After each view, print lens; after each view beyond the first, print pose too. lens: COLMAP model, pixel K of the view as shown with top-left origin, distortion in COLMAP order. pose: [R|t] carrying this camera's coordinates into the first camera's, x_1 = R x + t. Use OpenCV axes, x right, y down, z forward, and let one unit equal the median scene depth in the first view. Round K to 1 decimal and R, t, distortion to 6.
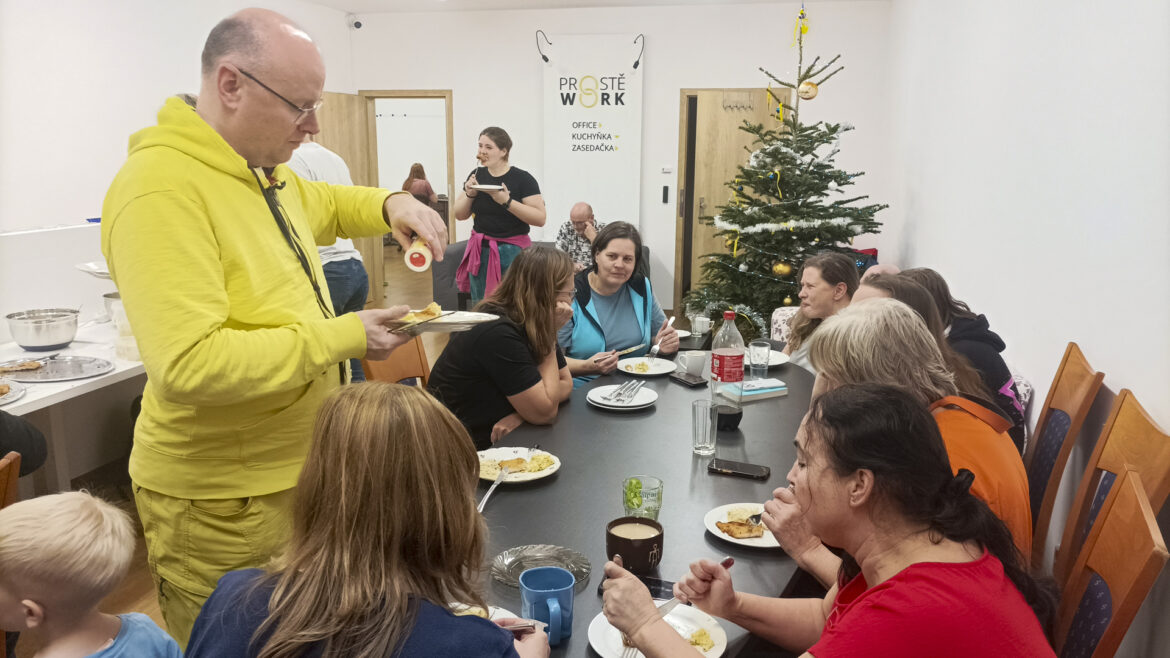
lens RADIAL K [[868.4, 0, 583.0], [0, 868.4, 333.5], [0, 0, 1]] dist [0.010585, 0.002067]
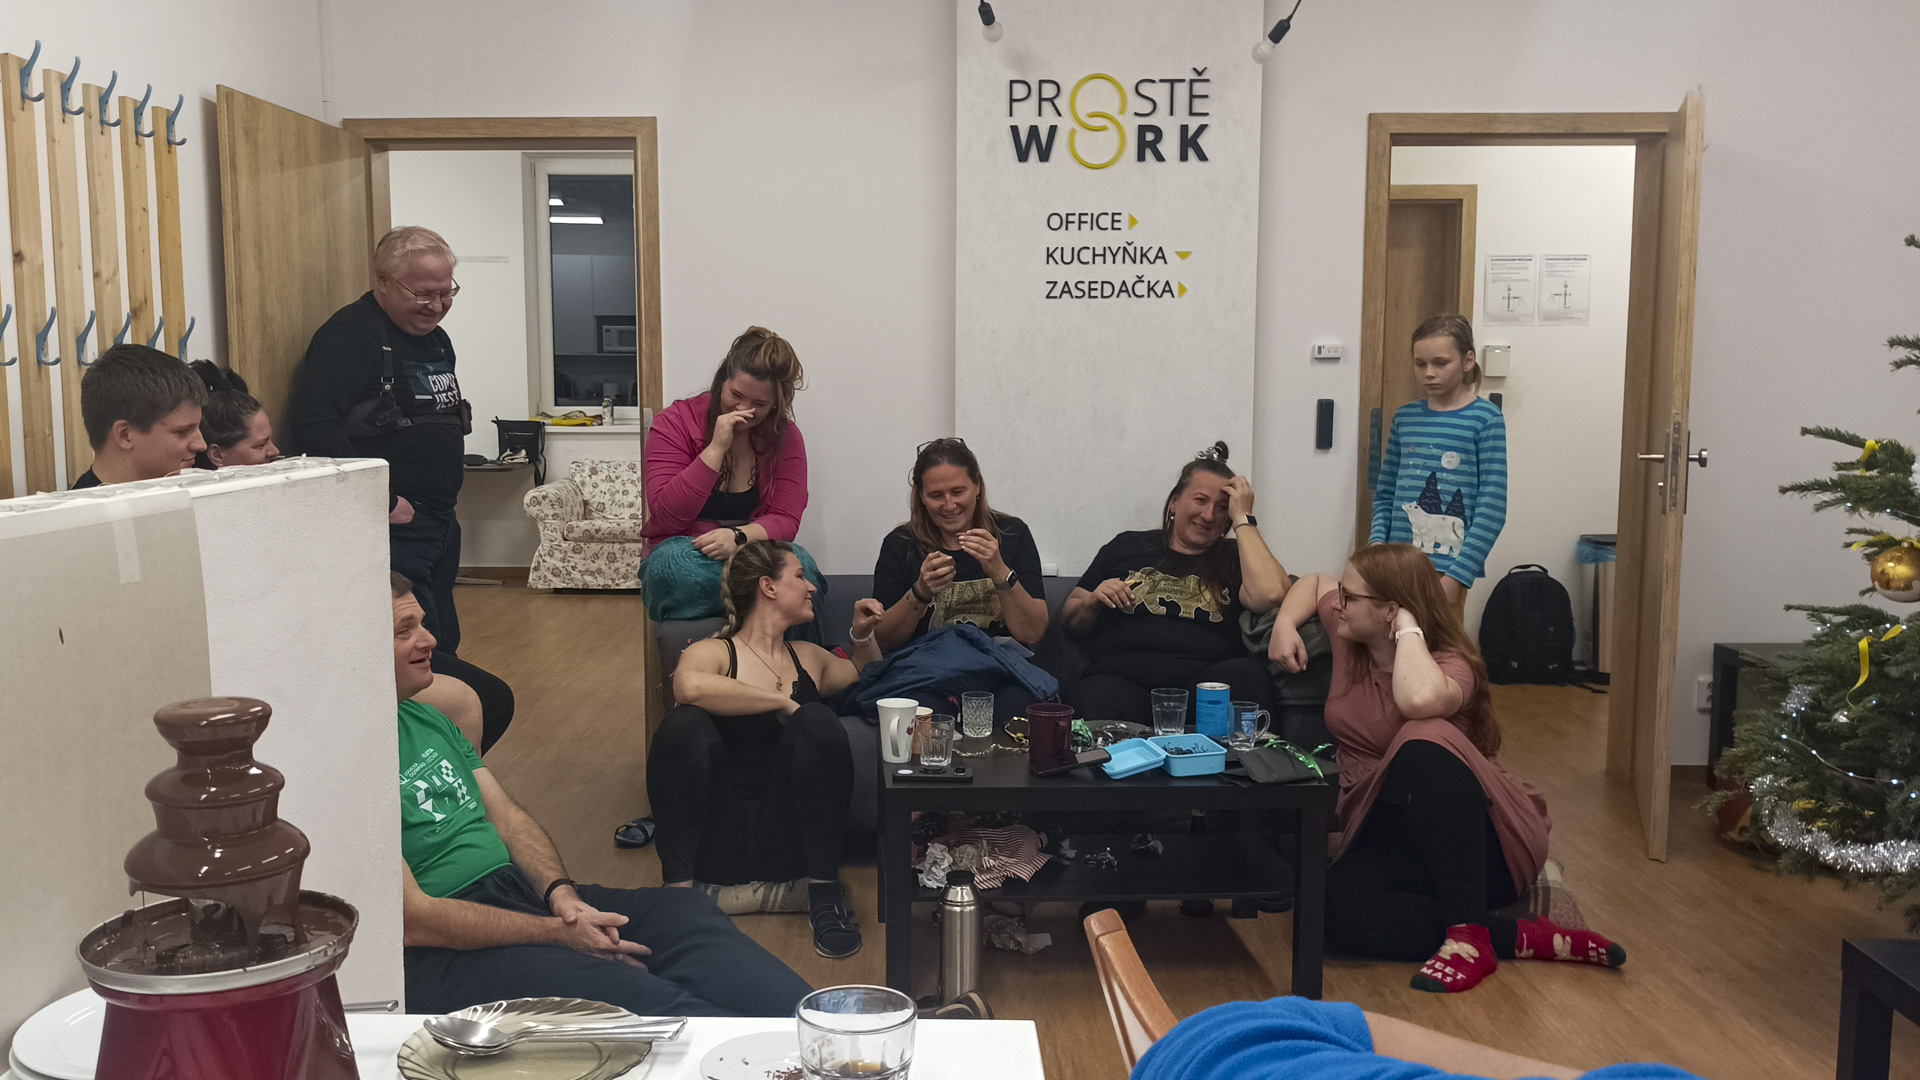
lens RADIAL K [[1710.5, 0, 951.3], [0, 1710.5, 546.2], [0, 0, 1]] dist [0.009521, -0.012972]
pose [[0.976415, -0.035880, 0.212898, -0.194106], [0.057291, 0.993802, -0.095265, -0.059159], [-0.208160, 0.105216, 0.972419, 0.397945]]
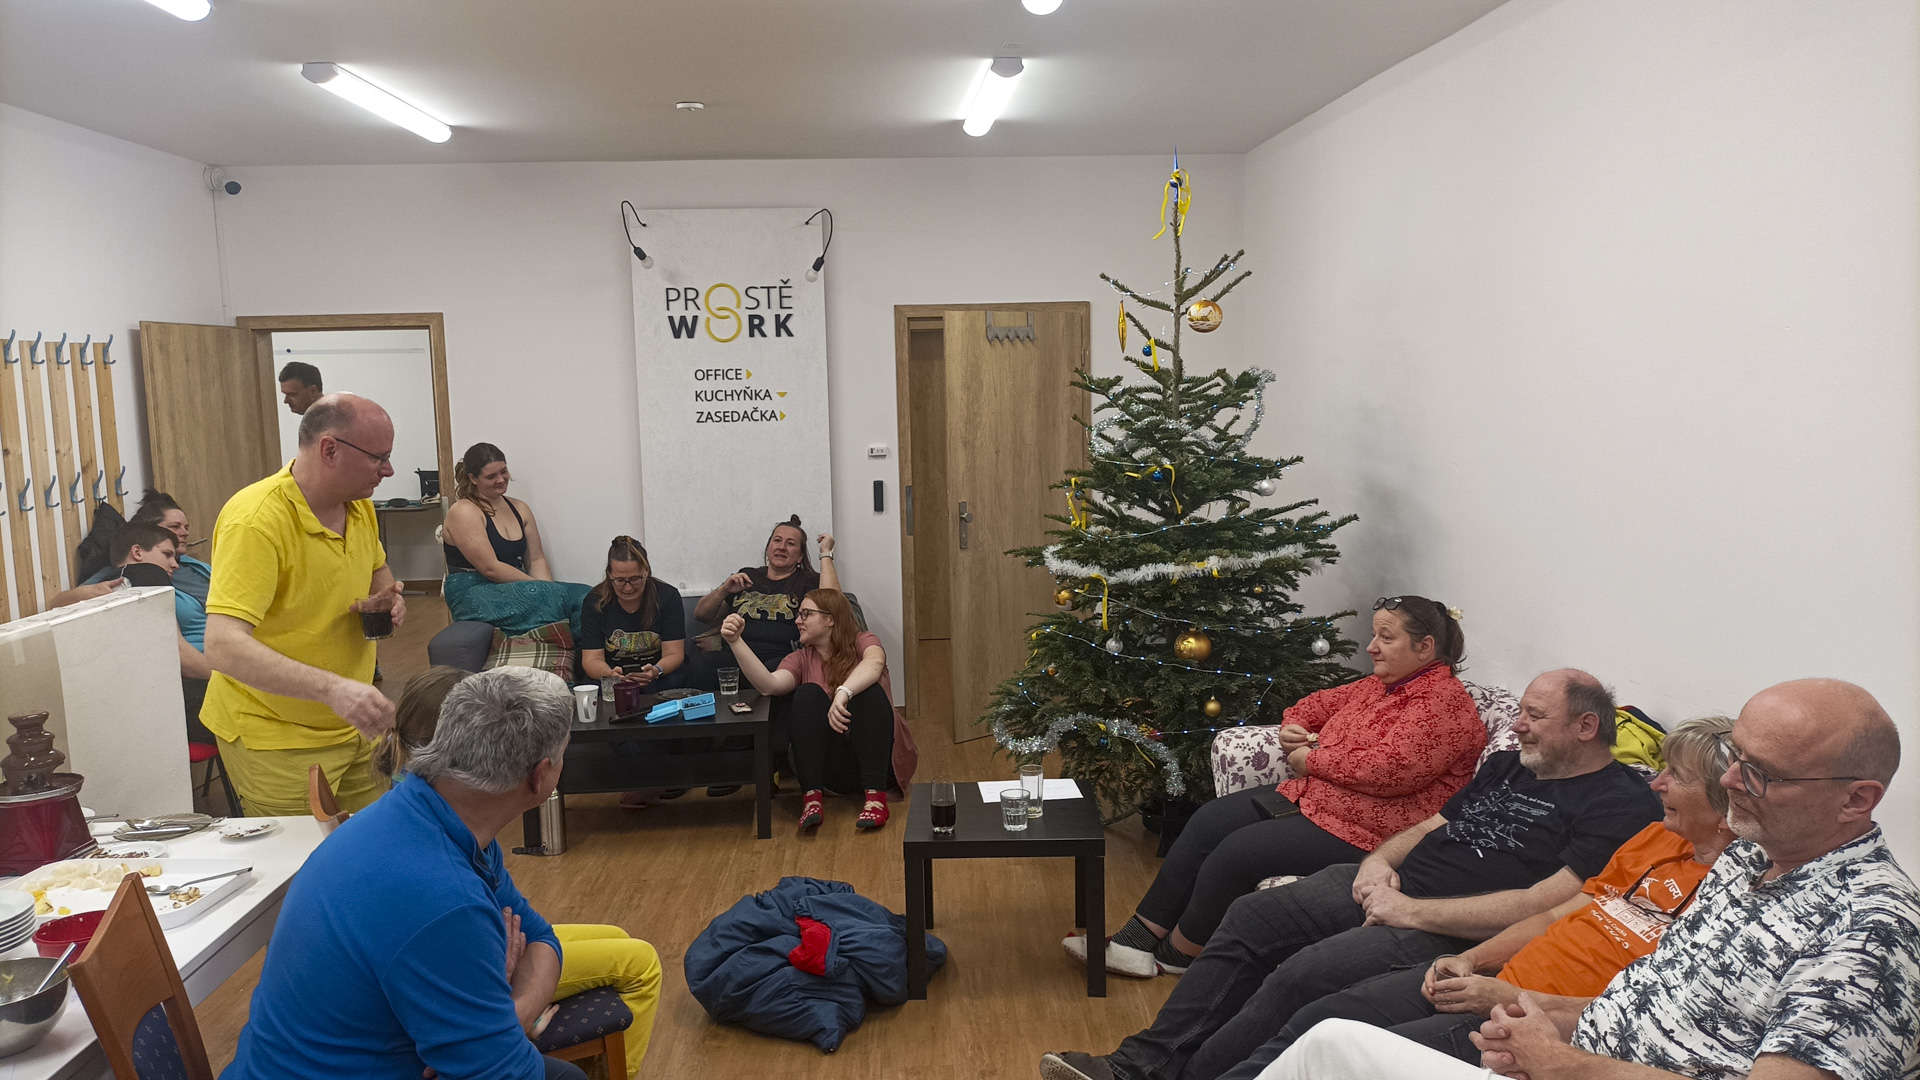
lens RADIAL K [[1425.1, 0, 980.8], [0, 1425.1, 549.0], [0, 0, 1]] dist [0.010585, 0.002067]
pose [[0.959230, -0.064817, 0.275095, -0.092413], [0.088768, 0.993186, -0.075515, -0.055644], [-0.268326, 0.096856, 0.958447, 0.137529]]
